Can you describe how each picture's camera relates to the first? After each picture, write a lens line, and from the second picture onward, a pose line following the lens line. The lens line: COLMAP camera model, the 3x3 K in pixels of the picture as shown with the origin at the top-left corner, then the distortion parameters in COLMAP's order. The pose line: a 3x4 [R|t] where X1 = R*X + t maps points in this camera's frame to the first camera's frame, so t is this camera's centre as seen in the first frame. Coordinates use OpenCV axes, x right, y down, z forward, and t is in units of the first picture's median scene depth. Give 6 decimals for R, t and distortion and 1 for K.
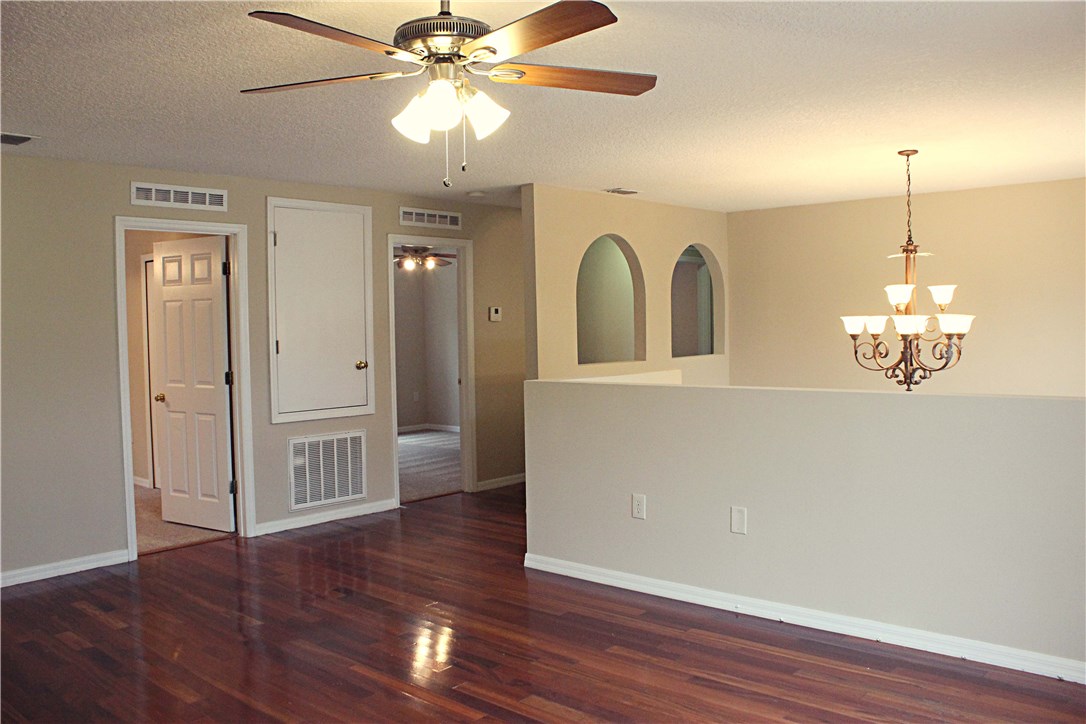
lens RADIAL K [[894.2, 0, 543.0], [0, 894.2, 362.0], [0, 0, 1]] dist [-0.177804, 0.142368]
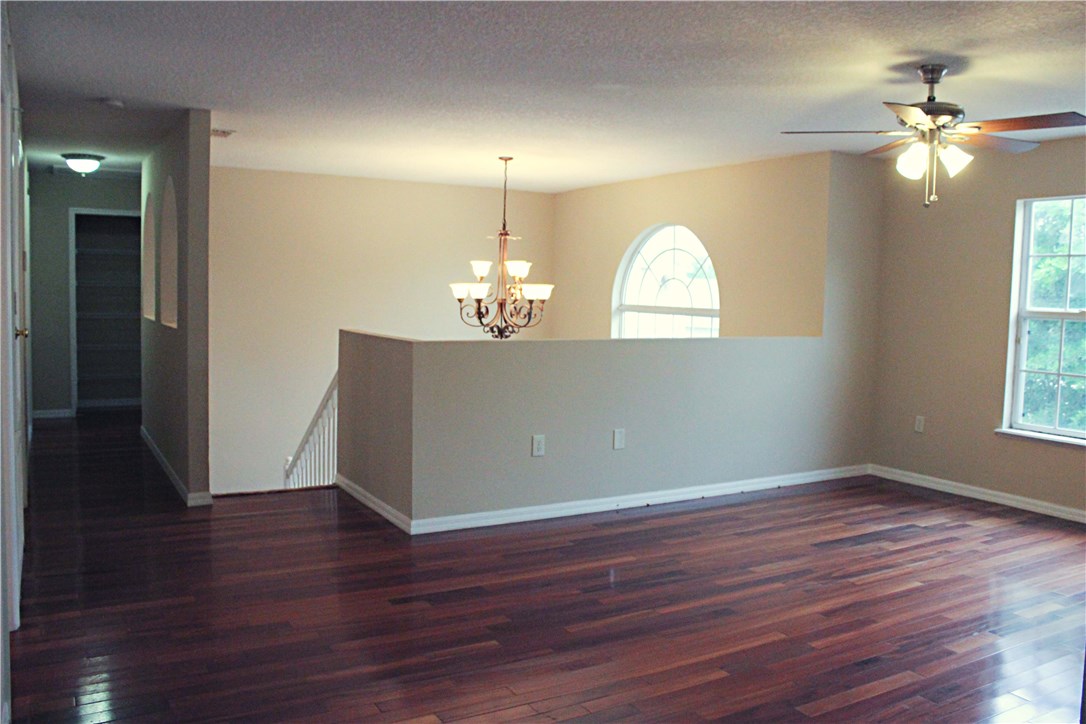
lens RADIAL K [[894.2, 0, 543.0], [0, 894.2, 362.0], [0, 0, 1]] dist [-0.177804, 0.142368]
pose [[0.299201, -0.048728, 0.952945, -1.069867], [0.005007, 0.998762, 0.049499, -0.004966], [-0.954177, -0.010039, 0.299075, 0.694478]]
